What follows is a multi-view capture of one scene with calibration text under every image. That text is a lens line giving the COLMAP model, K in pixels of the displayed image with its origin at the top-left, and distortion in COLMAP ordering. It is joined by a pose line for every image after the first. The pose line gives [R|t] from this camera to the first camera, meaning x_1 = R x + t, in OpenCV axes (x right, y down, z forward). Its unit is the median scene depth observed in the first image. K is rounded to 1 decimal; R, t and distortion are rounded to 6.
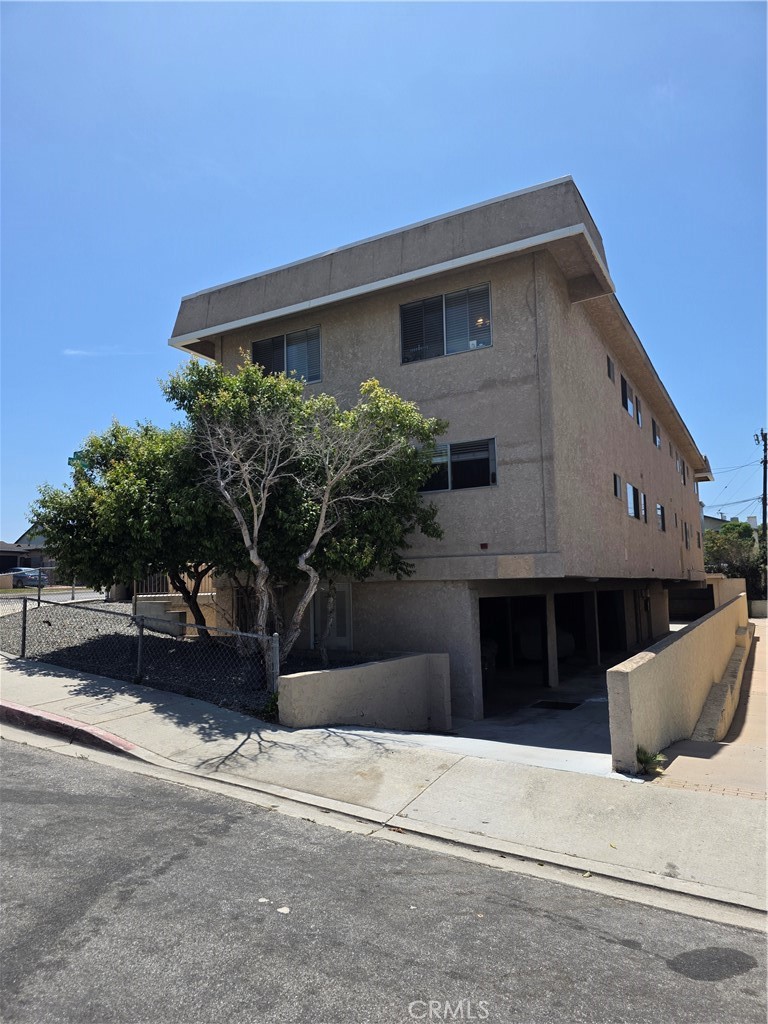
lens RADIAL K [[681.1, 0, 367.0], [0, 681.1, 518.5], [0, 0, 1]] dist [0.065736, -0.065695]
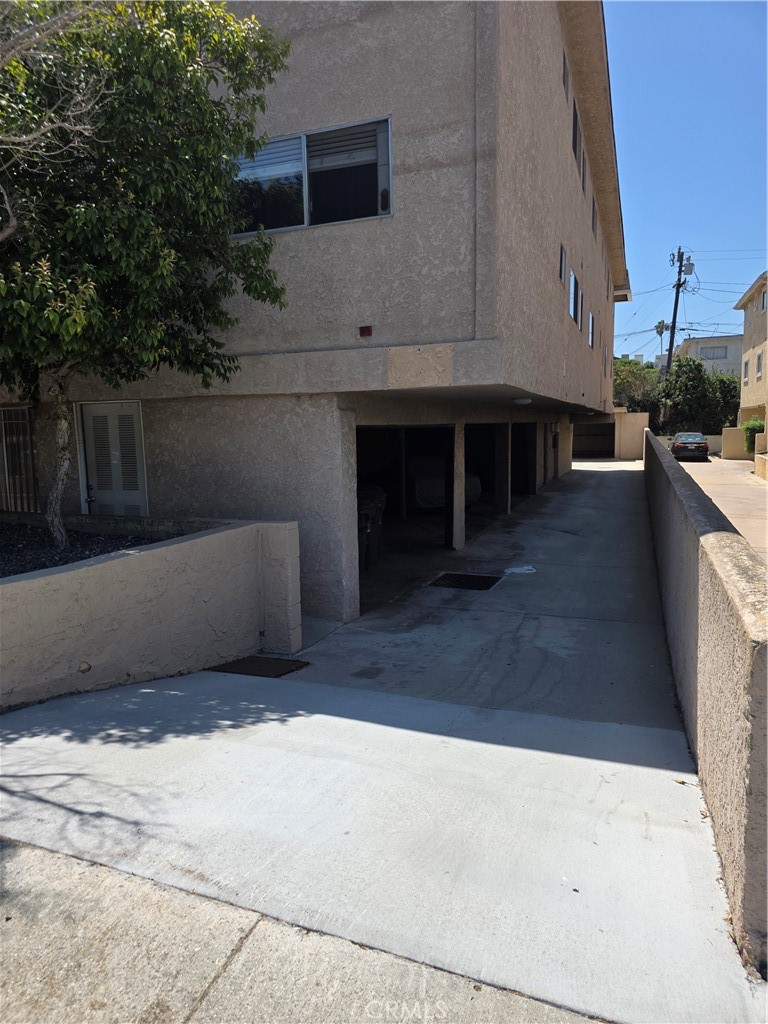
lens RADIAL K [[681.1, 0, 367.0], [0, 681.1, 518.5], [0, 0, 1]] dist [0.065736, -0.065695]
pose [[0.988553, -0.020715, 0.149445, 0.084277], [-0.014283, 0.973231, 0.229383, 0.060555], [-0.150196, -0.228892, 0.961795, 0.417096]]
